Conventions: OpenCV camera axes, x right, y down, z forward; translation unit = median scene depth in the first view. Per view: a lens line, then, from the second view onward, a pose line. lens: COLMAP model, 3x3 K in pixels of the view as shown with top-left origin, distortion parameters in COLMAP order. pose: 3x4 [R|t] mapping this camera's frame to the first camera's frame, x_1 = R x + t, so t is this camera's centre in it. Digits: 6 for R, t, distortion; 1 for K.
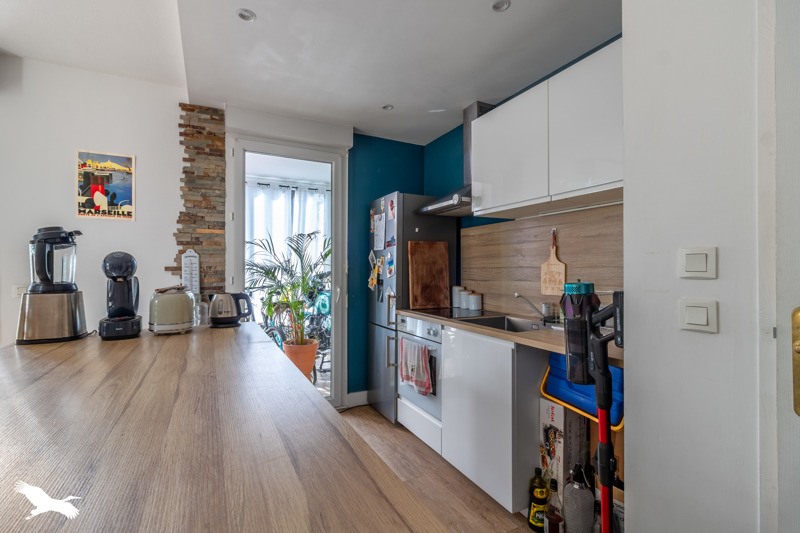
lens RADIAL K [[371.6, 0, 401.6], [0, 371.6, 270.4], [0, 0, 1]] dist [0.002859, 0.000103]
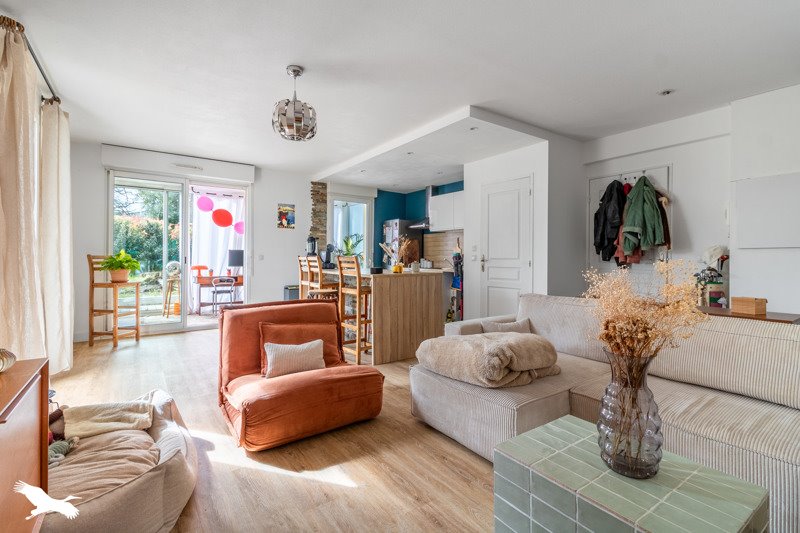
lens RADIAL K [[371.6, 0, 401.6], [0, 371.6, 270.4], [0, 0, 1]] dist [0.002859, 0.000103]
pose [[0.989799, -0.000511, 0.142468, -0.357316], [-0.003930, 0.999515, 0.030886, 0.051435], [-0.142415, -0.031131, 0.989317, -1.492496]]
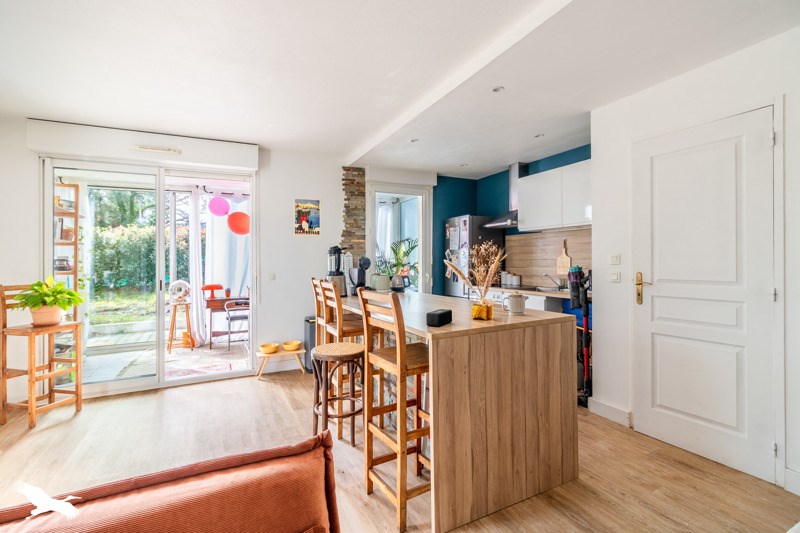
lens RADIAL K [[371.6, 0, 401.6], [0, 371.6, 270.4], [0, 0, 1]] dist [0.002859, 0.000103]
pose [[0.999697, -0.017002, -0.017822, -0.300893], [0.017464, 0.999507, 0.026097, -0.012819], [0.017370, -0.026400, 0.999501, -0.707264]]
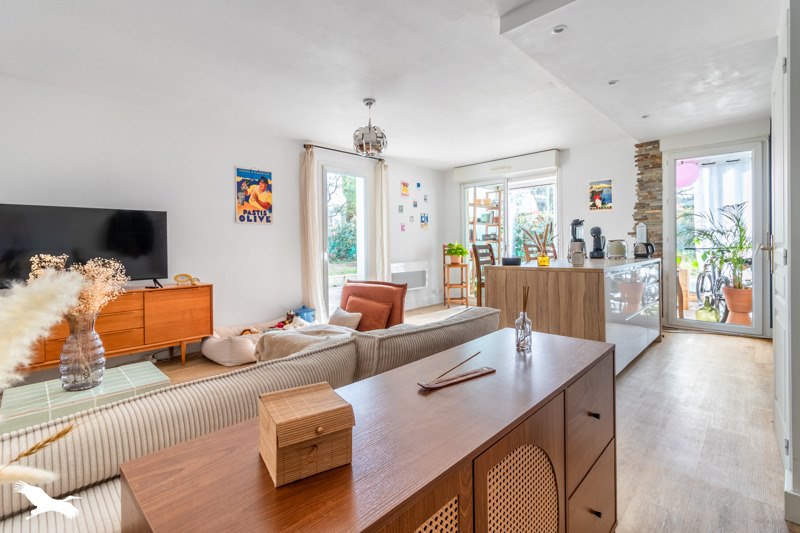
lens RADIAL K [[375.9, 0, 398.7], [0, 375.9, 249.2], [0, 0, 1]] dist [0.028631, 0.000123]
pose [[0.326464, 0.003732, -0.945202, 0.821831], [0.012869, 0.999882, 0.008393, 0.043634], [0.945122, -0.014904, 0.326378, -0.750277]]
